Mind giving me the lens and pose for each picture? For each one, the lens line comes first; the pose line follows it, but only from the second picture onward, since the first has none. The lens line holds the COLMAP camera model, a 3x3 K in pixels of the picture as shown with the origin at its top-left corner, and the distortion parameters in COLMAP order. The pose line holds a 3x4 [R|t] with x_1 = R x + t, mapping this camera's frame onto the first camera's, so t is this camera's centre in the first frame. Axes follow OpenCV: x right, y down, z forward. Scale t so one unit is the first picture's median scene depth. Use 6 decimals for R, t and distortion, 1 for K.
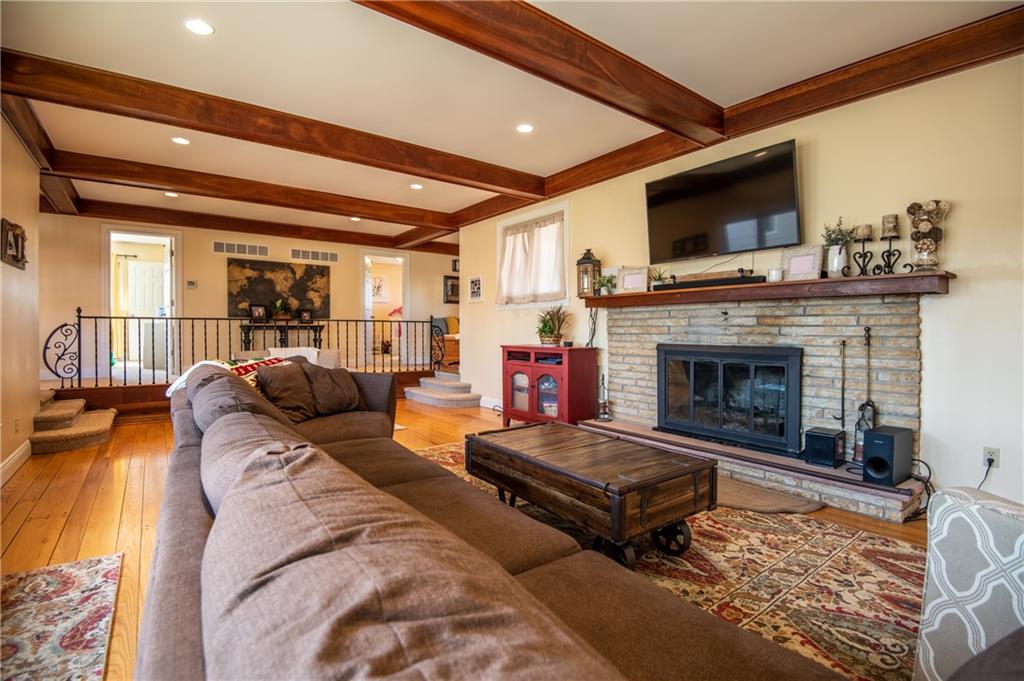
lens RADIAL K [[492.3, 0, 513.4], [0, 492.3, 344.8], [0, 0, 1]] dist [-0.037753, -0.002639]
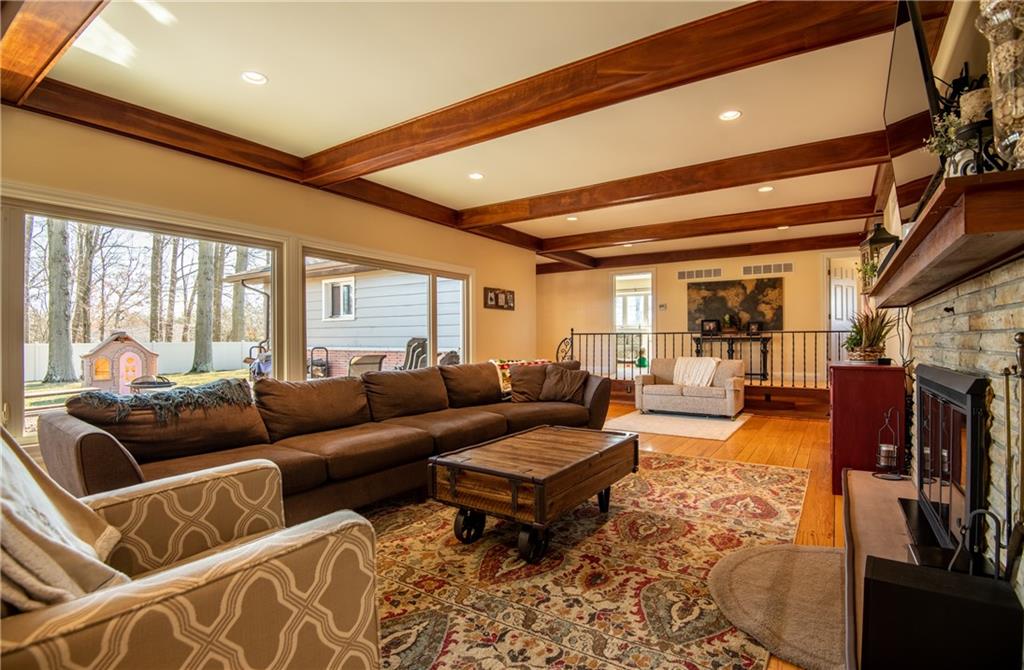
lens RADIAL K [[477.3, 0, 515.0], [0, 477.3, 337.0], [0, 0, 1]] dist [-0.009184, -0.000282]
pose [[0.332256, -0.012355, -0.943108, 0.396163], [-0.026338, 0.999403, -0.022371, -0.004633], [0.942822, 0.032272, 0.331732, 0.194996]]
